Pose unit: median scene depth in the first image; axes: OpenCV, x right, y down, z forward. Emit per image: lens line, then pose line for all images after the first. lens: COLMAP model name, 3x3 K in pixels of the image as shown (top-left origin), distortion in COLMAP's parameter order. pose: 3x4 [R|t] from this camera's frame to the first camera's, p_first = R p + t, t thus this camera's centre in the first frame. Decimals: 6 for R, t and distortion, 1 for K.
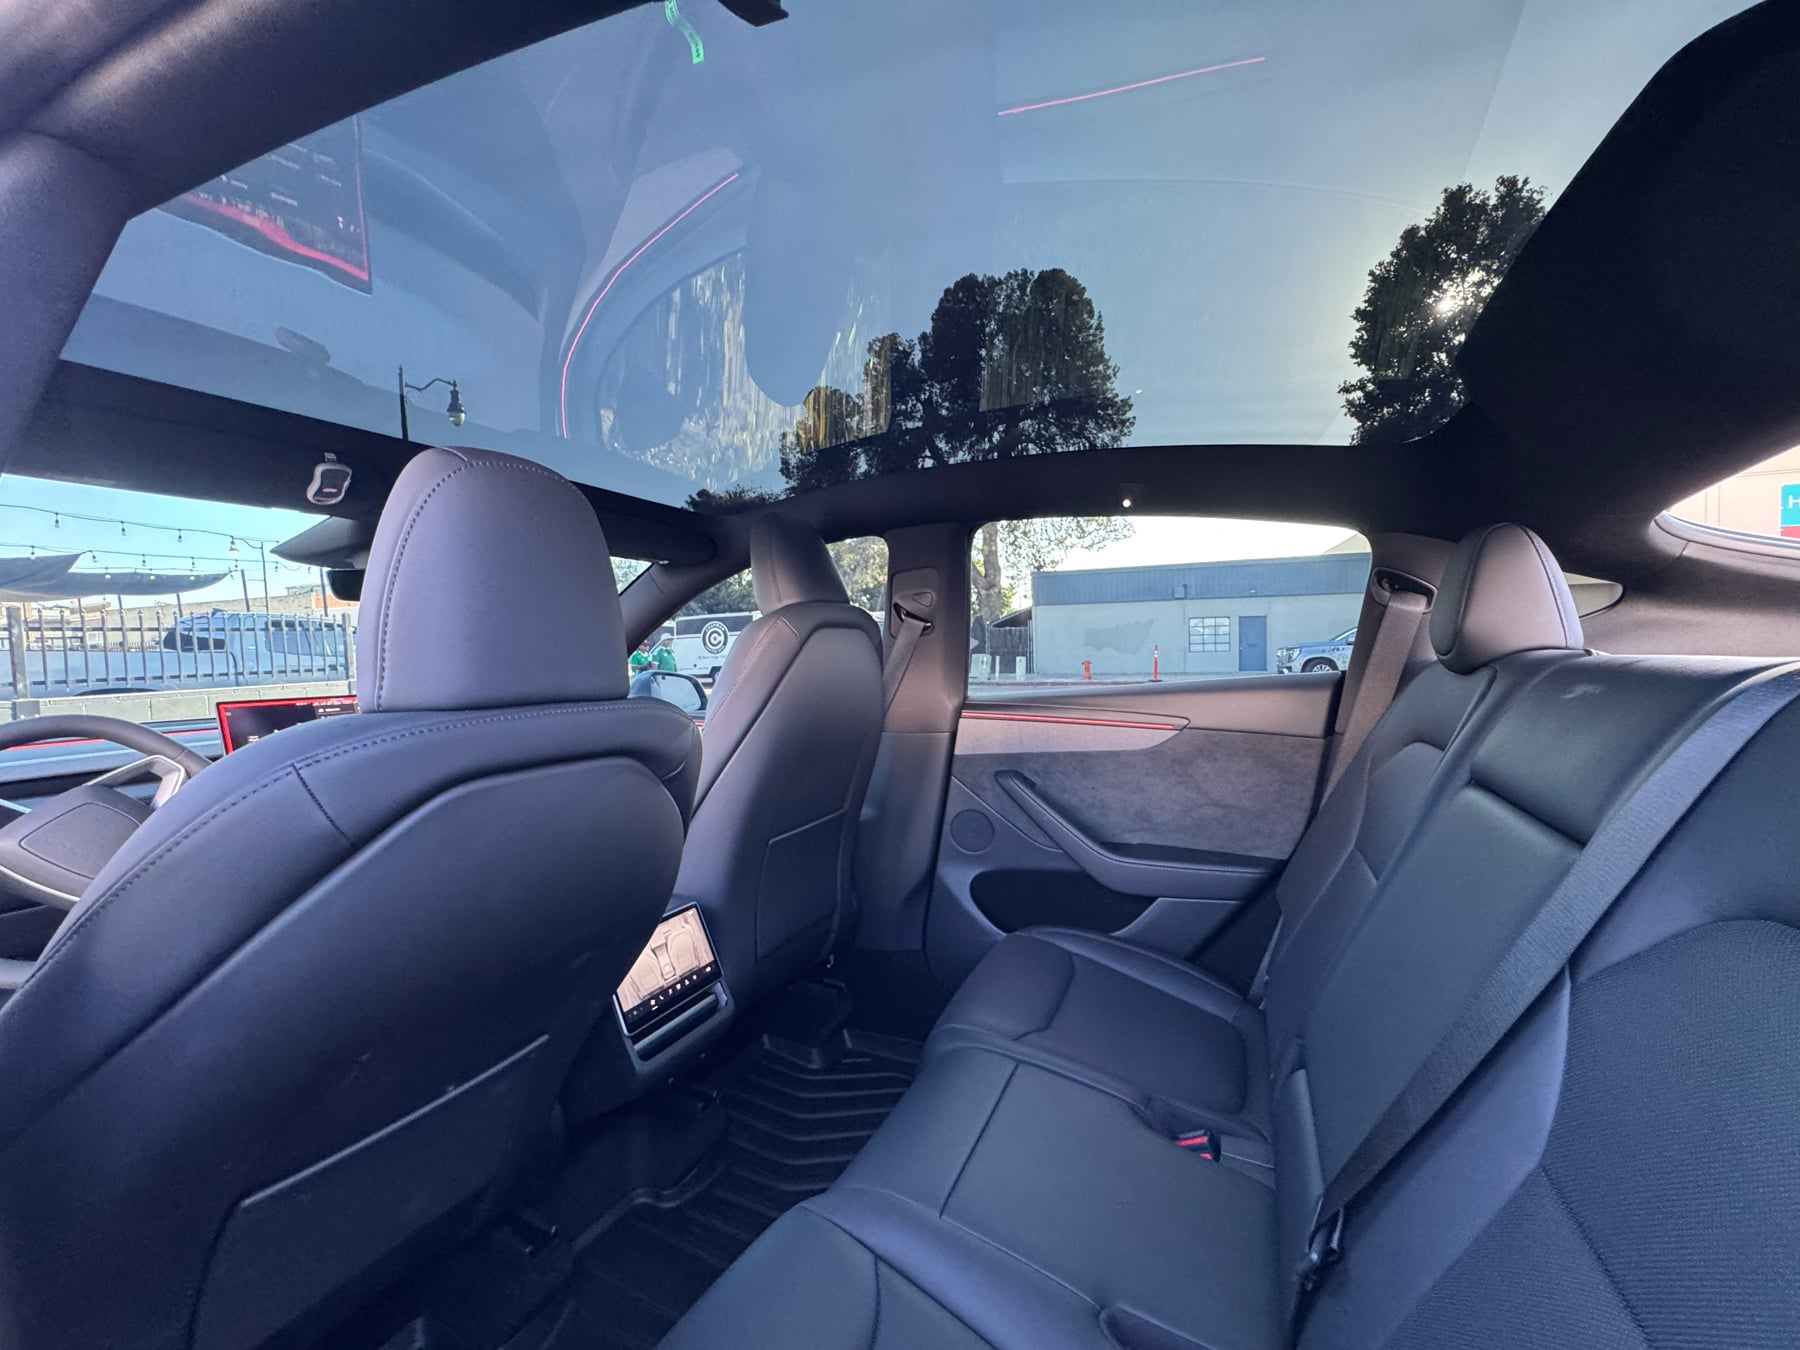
lens RADIAL K [[737.1, 0, 903.2], [0, 737.1, 652.4], [0, 0, 1]] dist [0.009332, -0.001389]
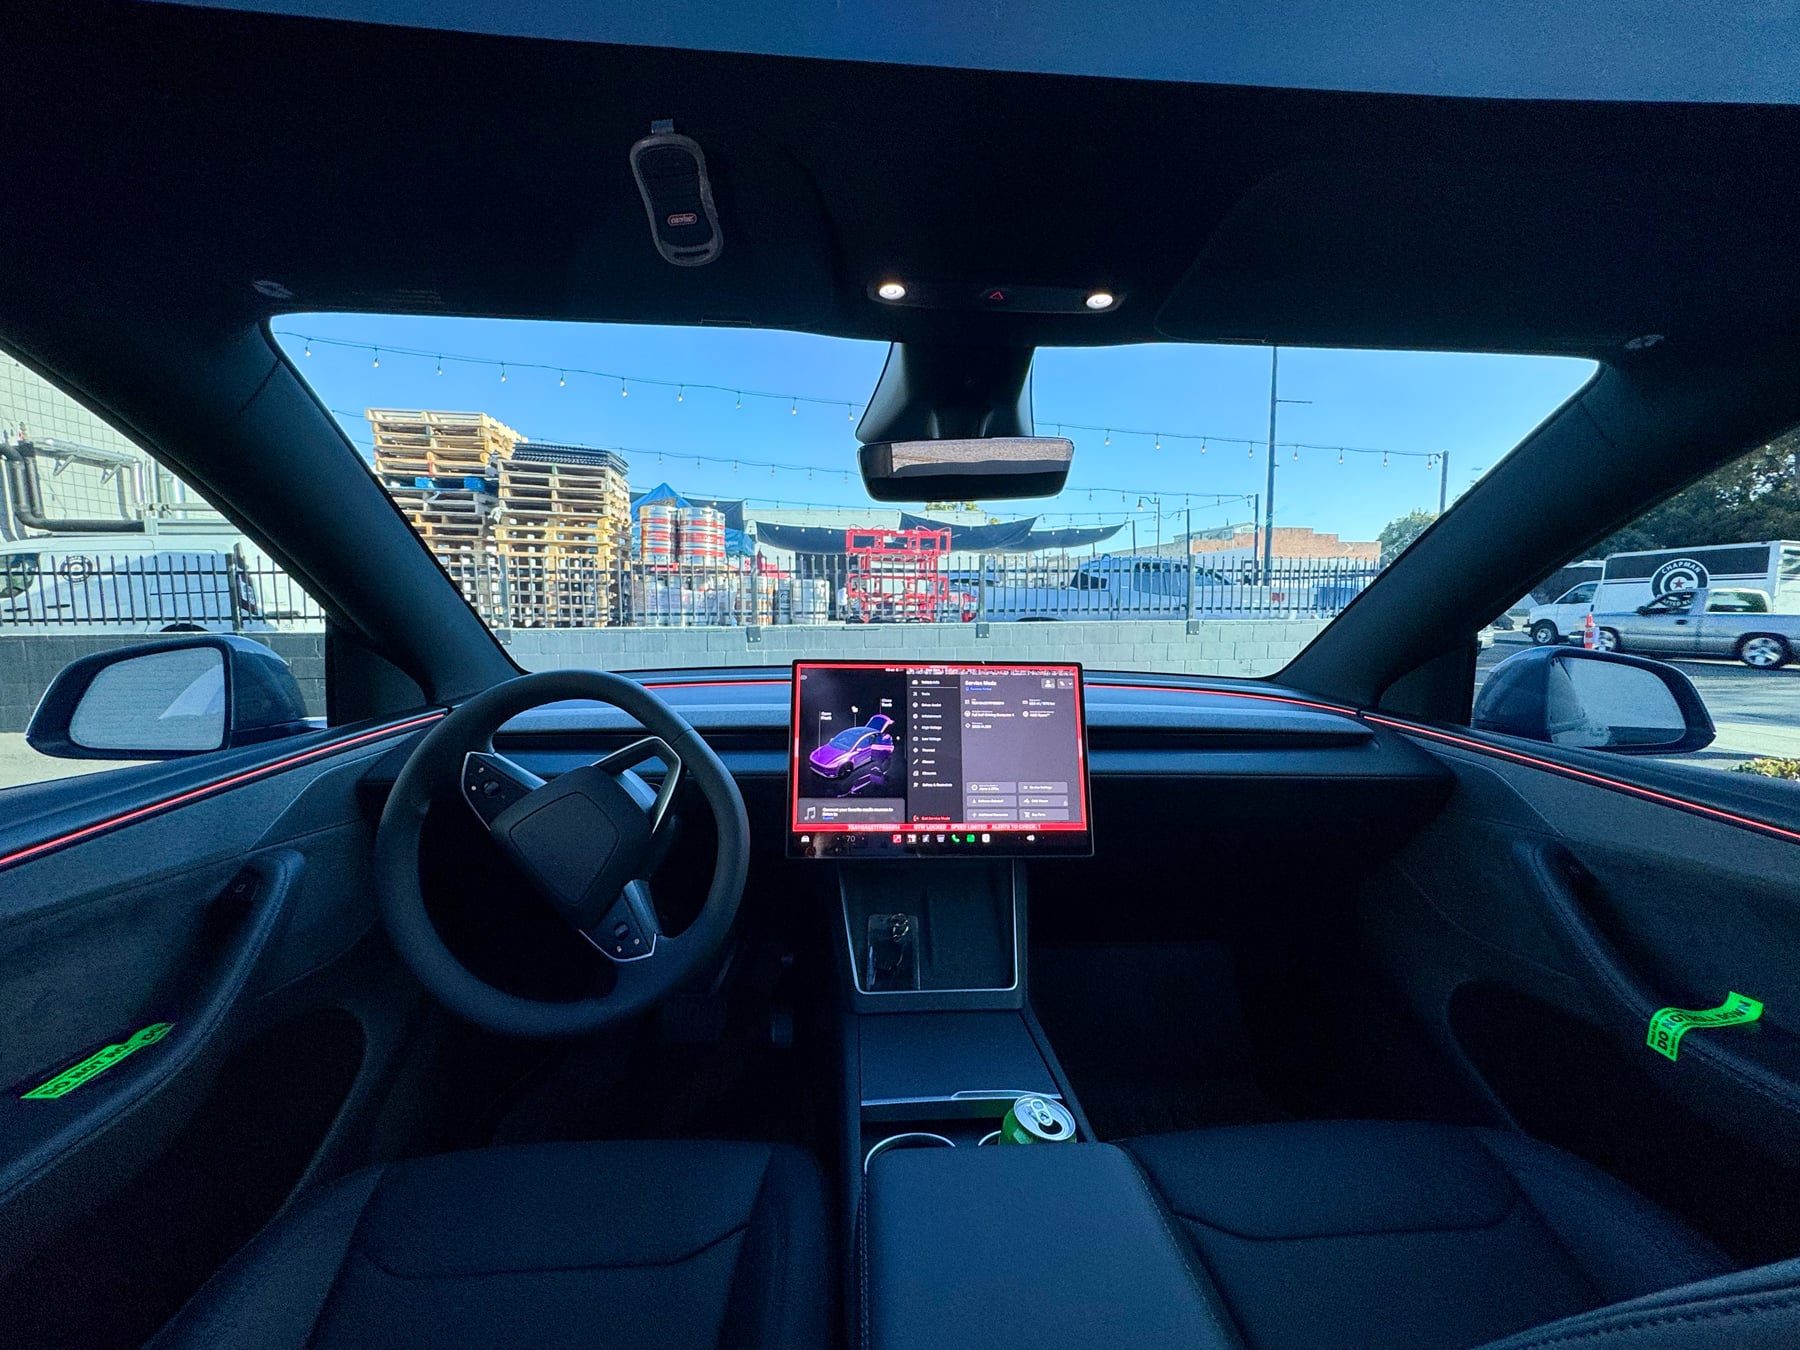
lens RADIAL K [[737.1, 0, 924.6], [0, 737.1, 681.8], [0, 0, 1]] dist [0.009332, -0.001389]
pose [[0.513057, 0.121545, -0.849706, -0.043251], [-0.023891, 0.991562, 0.127411, -0.000544], [0.858022, -0.045069, 0.511631, 0.122051]]
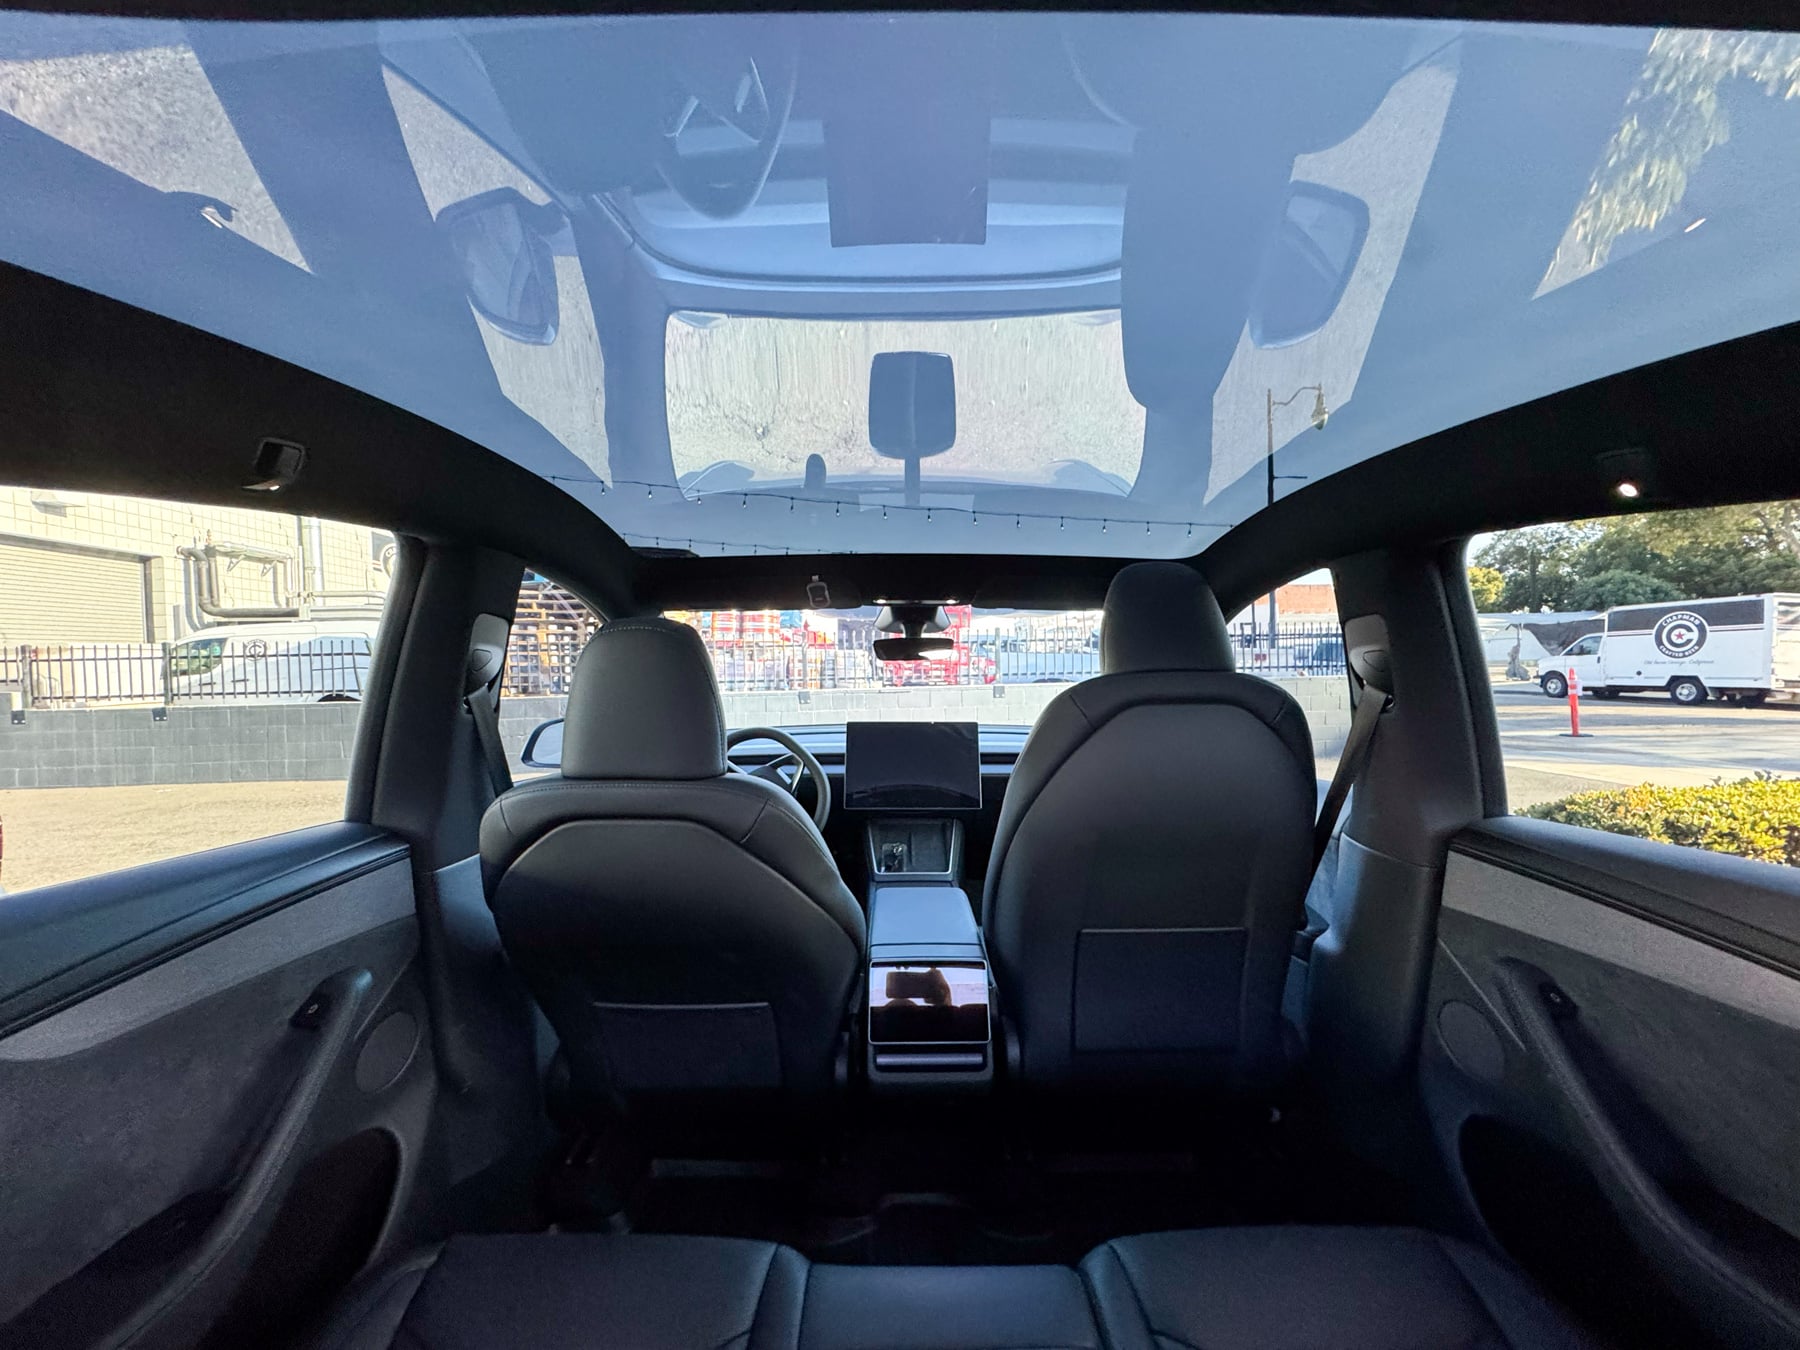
lens RADIAL K [[737.1, 0, 905.0], [0, 737.1, 658.2], [0, 0, 1]] dist [0.009332, -0.001389]
pose [[0.444527, 0.021035, -0.895519, 0.091058], [-0.004139, 0.999762, 0.021429, -0.017952], [0.895756, -0.005819, 0.444508, 0.065182]]
